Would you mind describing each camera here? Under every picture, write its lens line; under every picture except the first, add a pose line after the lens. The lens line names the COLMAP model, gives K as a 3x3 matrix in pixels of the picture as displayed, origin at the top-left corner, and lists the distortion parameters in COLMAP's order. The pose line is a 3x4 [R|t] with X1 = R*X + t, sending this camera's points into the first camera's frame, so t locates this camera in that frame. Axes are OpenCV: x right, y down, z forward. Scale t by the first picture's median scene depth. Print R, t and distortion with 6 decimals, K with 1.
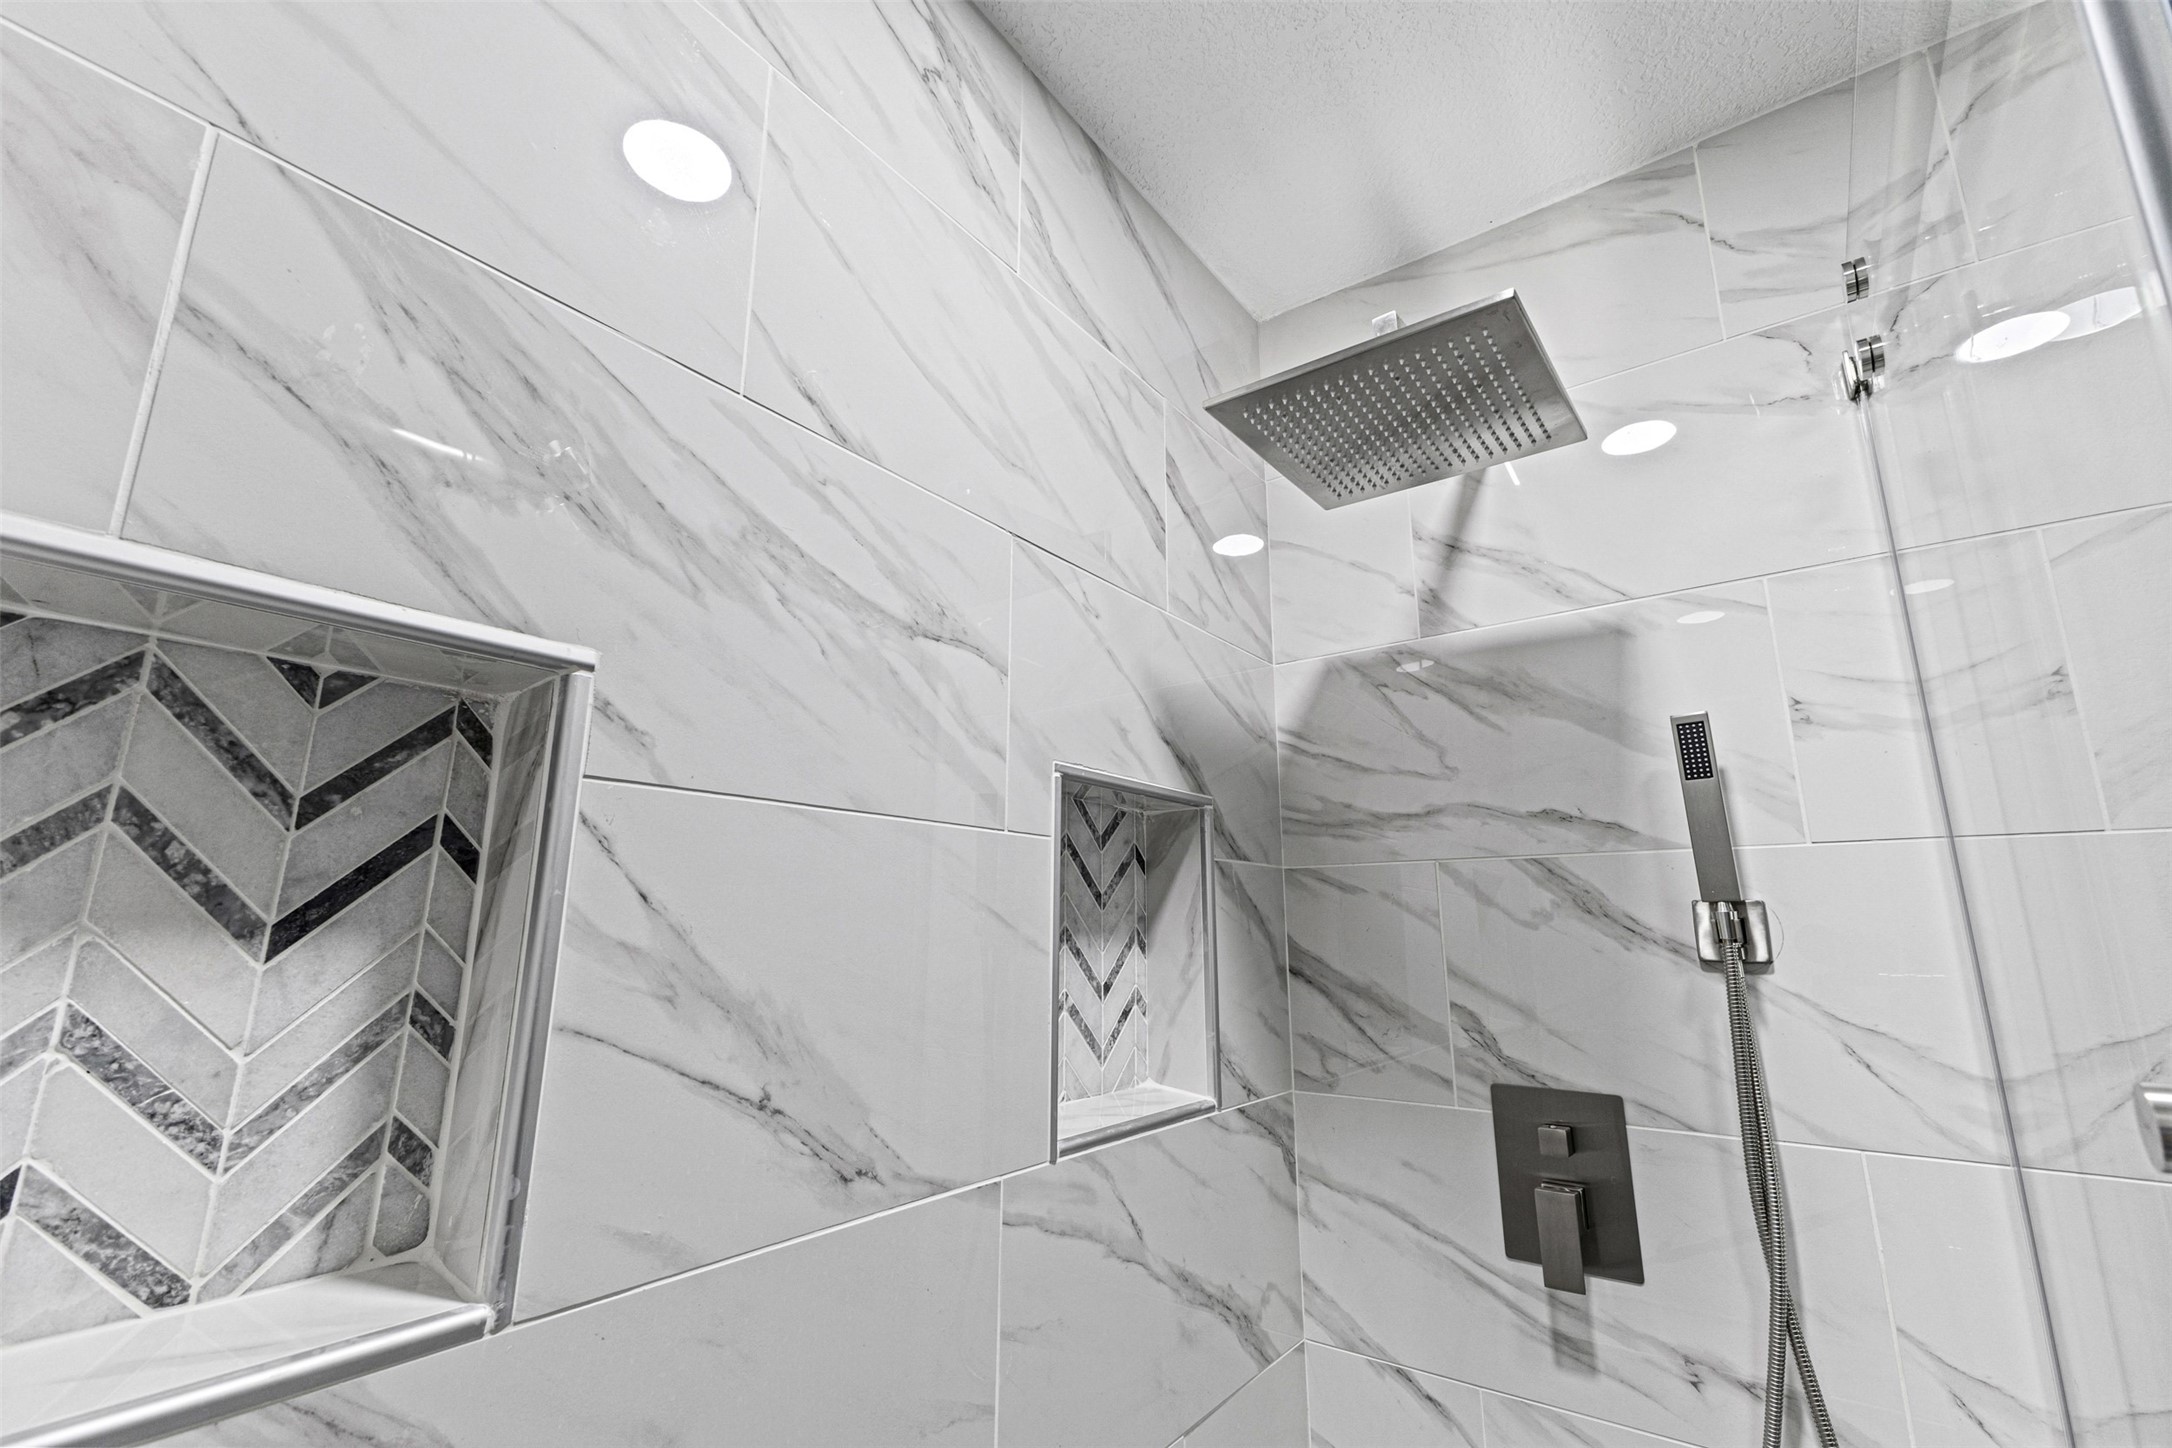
lens RADIAL K [[947.8, 0, 1089.7], [0, 947.8, 720.5], [0, 0, 1]] dist [0.013330, -0.000461]
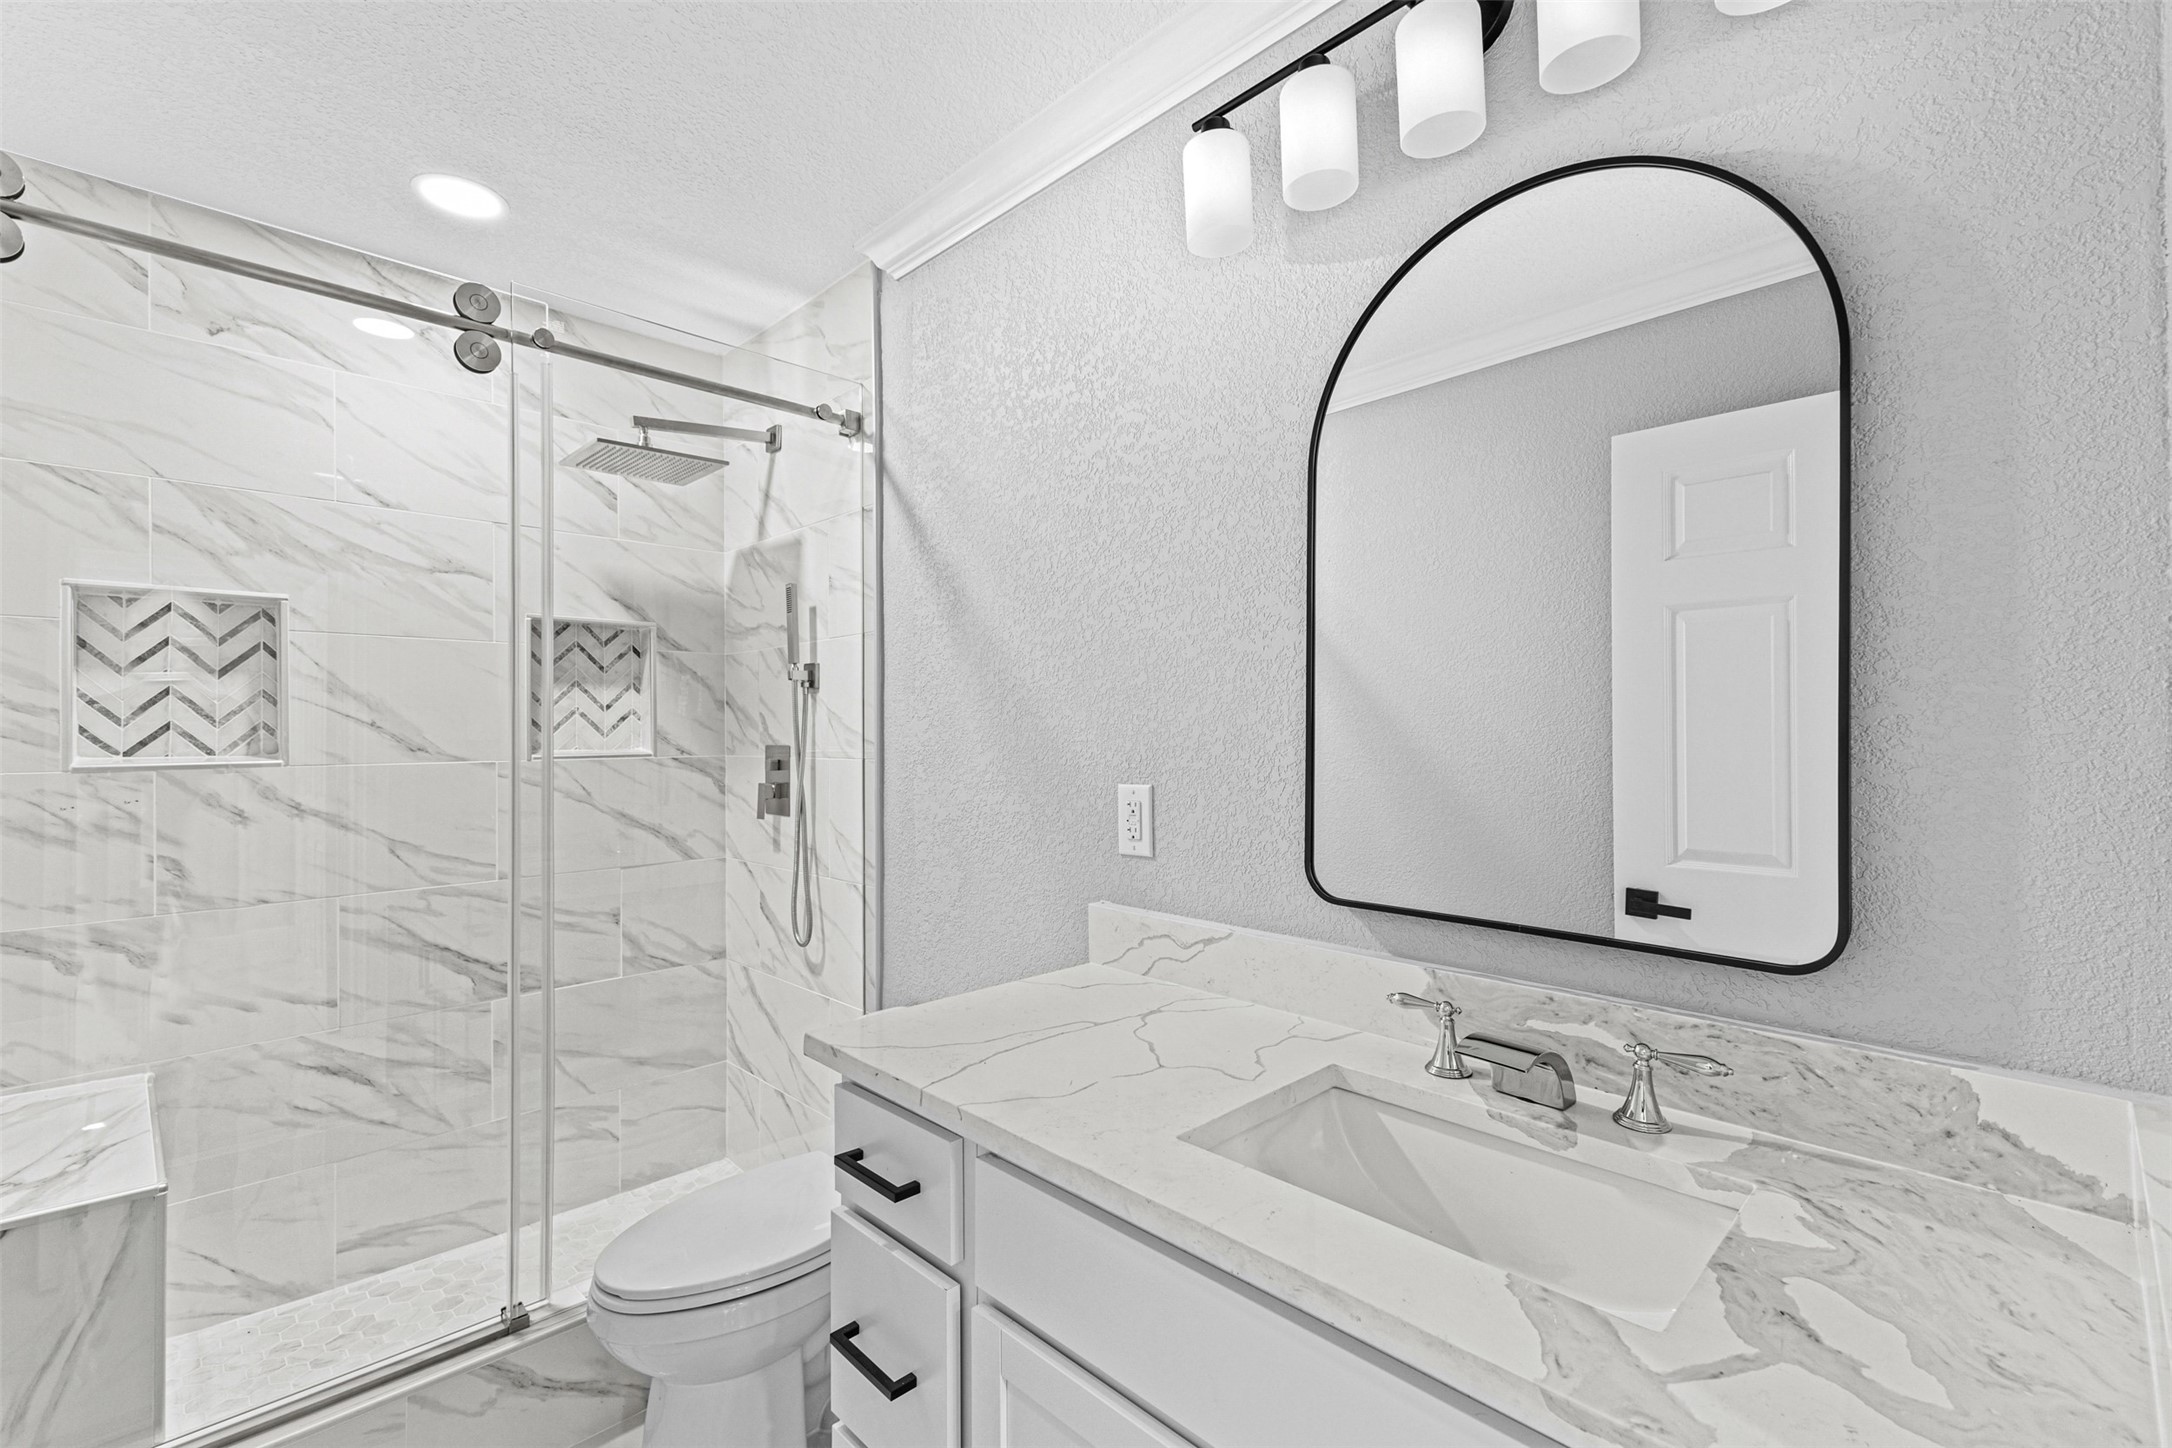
lens RADIAL K [[947.8, 0, 1081.5], [0, 947.8, 726.1], [0, 0, 1]] dist [0.013330, -0.000461]
pose [[0.986663, -0.005500, -0.162681, 2.334619], [0.040701, 0.976017, 0.213857, -0.185991], [0.157603, -0.217626, 0.963224, -1.622601]]
